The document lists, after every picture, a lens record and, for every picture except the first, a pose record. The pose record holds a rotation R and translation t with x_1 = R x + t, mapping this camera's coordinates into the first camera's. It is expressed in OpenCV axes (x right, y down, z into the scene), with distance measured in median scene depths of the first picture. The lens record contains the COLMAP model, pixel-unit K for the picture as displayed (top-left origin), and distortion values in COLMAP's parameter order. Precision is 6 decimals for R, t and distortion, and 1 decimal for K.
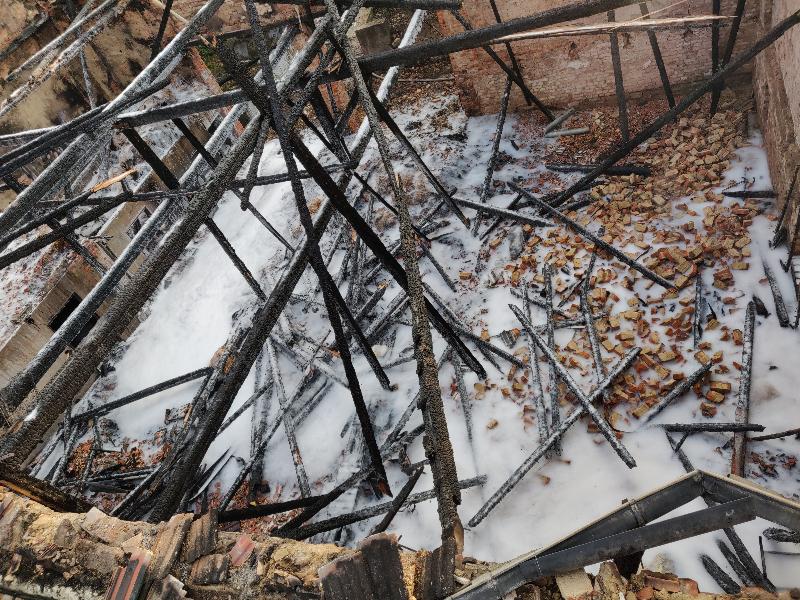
lens RADIAL K [[597.4, 0, 397.5], [0, 597.4, 282.9], [0, 0, 1]] dist [-0.007210, 0.060740]
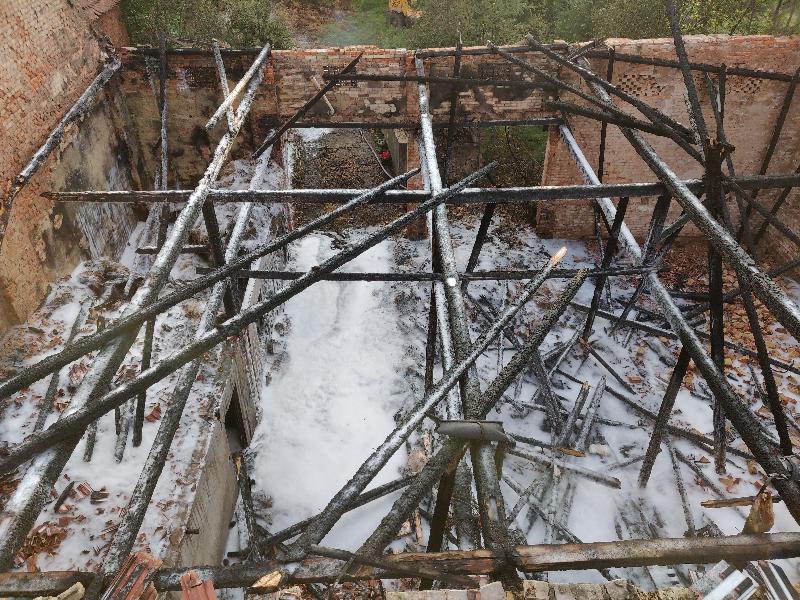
lens RADIAL K [[597.9, 0, 400.0], [0, 597.9, 300.0], [0, 0, 1]] dist [-0.009511, 0.061719]
pose [[0.911033, 0.086063, 0.403252, -0.785554], [-0.018401, 0.985486, -0.168754, 0.040170], [-0.411923, 0.146320, 0.899394, 0.178309]]
